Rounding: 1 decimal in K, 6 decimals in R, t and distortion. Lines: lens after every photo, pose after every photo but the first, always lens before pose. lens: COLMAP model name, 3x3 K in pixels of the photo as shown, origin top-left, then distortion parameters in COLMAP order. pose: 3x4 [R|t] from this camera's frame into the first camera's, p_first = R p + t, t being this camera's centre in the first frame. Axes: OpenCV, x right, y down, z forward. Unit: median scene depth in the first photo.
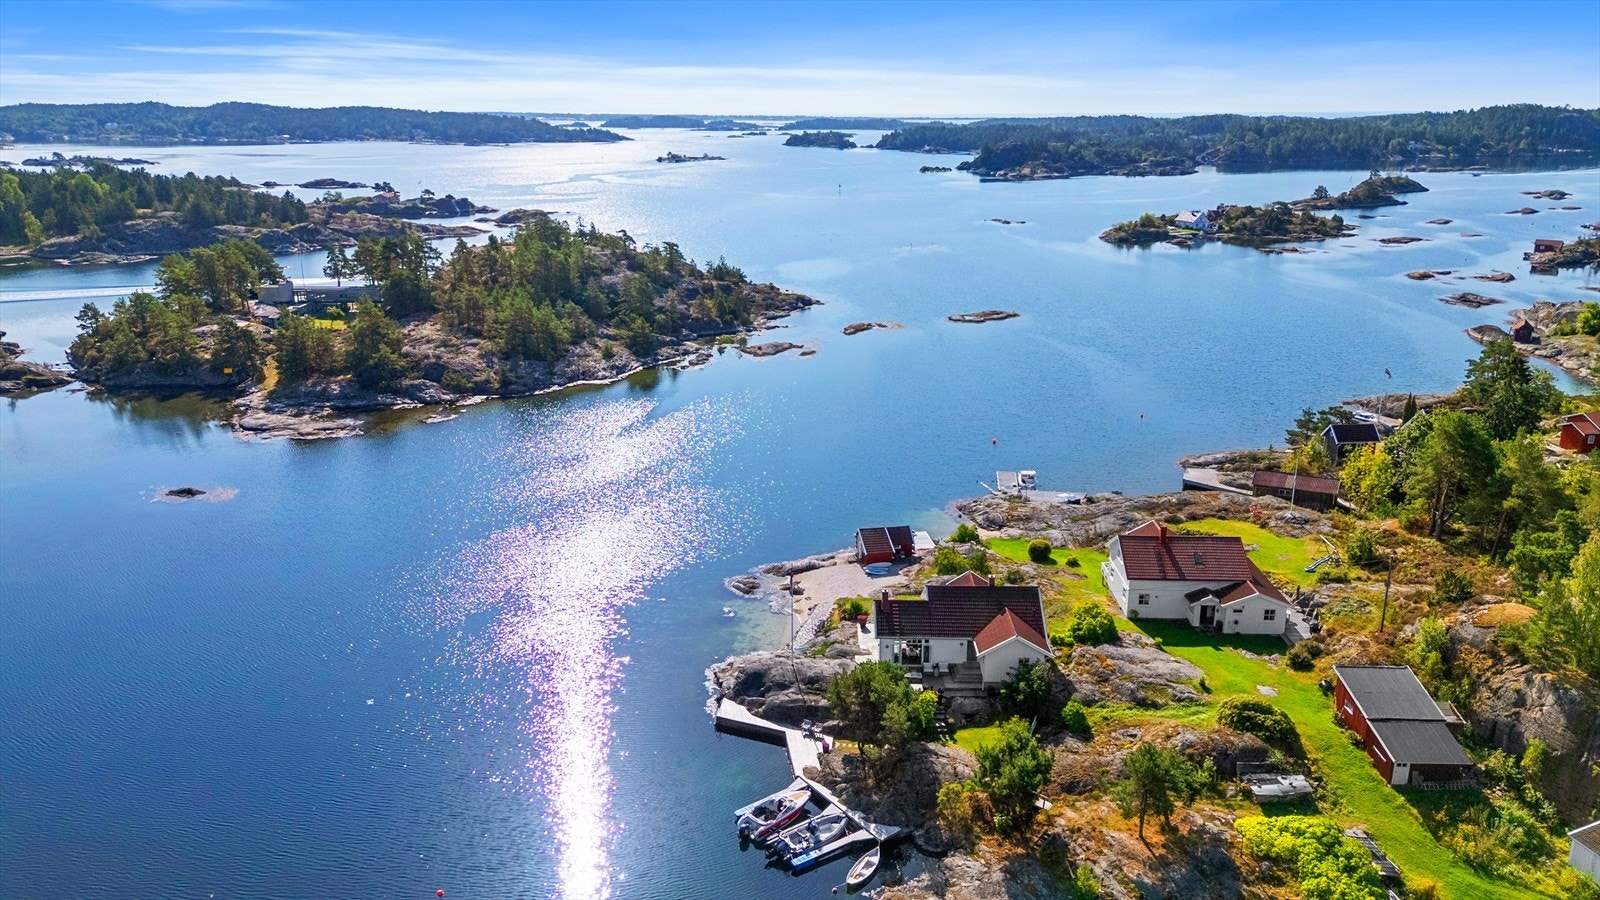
lens RADIAL K [[1170.4, 0, 800.0], [0, 1170.4, 450.0], [0, 0, 1]] dist [0.085068, -0.093054]
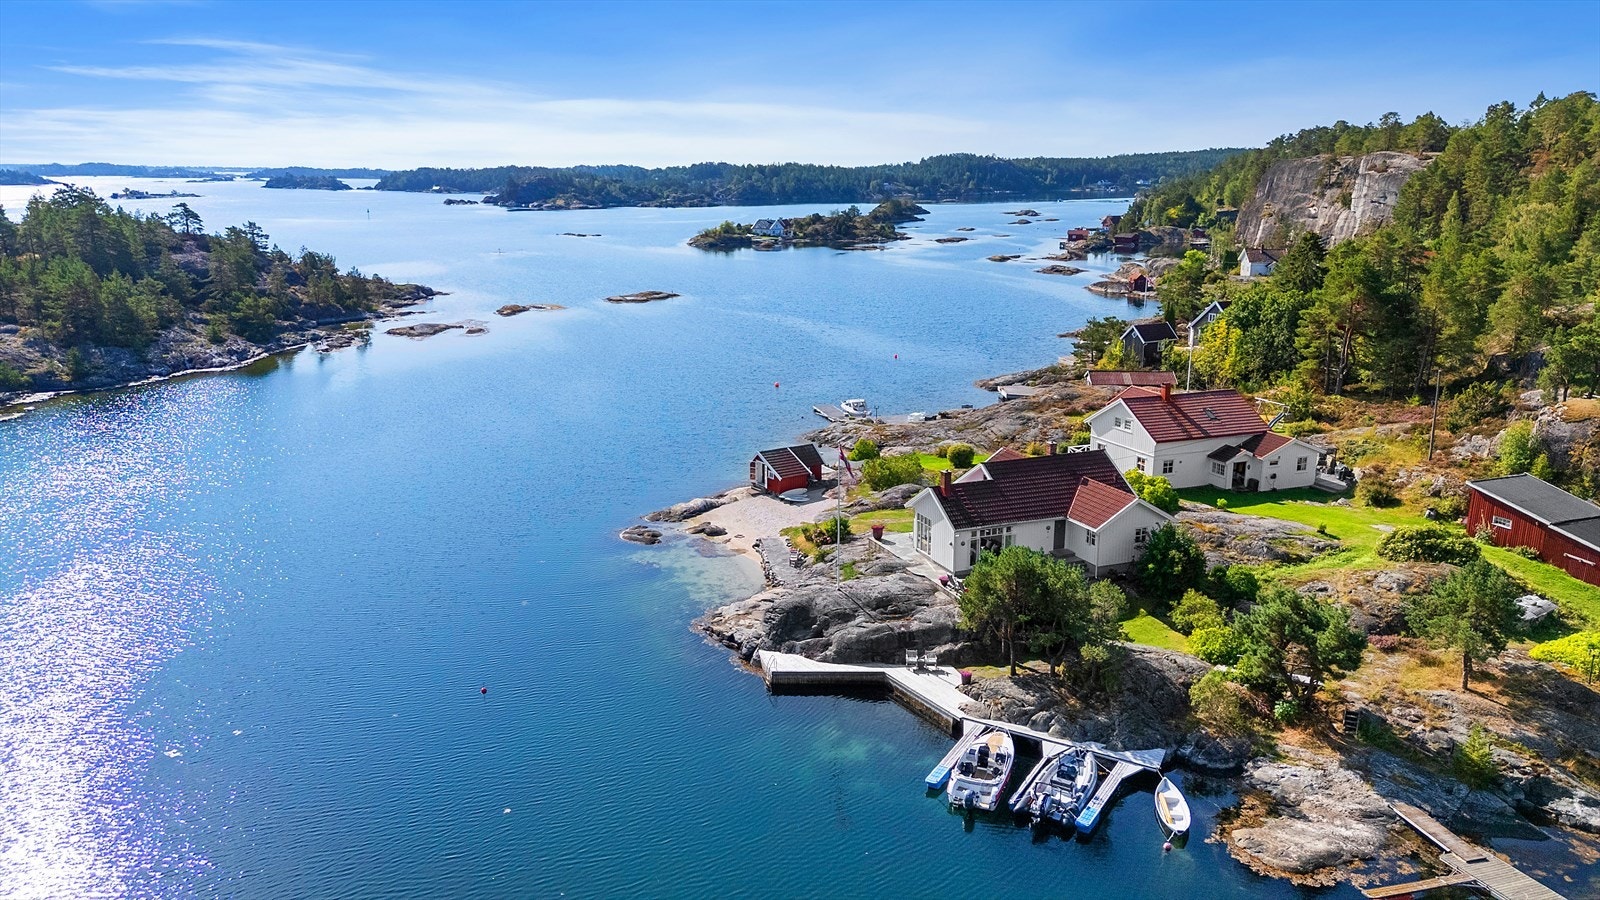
lens RADIAL K [[1170.4, 0, 800.0], [0, 1170.4, 450.0], [0, 0, 1]] dist [0.085068, -0.093054]
pose [[0.913457, -0.091266, 0.396570, -0.130201], [0.109625, 0.993688, -0.023824, 0.049275], [-0.391892, 0.065236, 0.917695, 0.154118]]
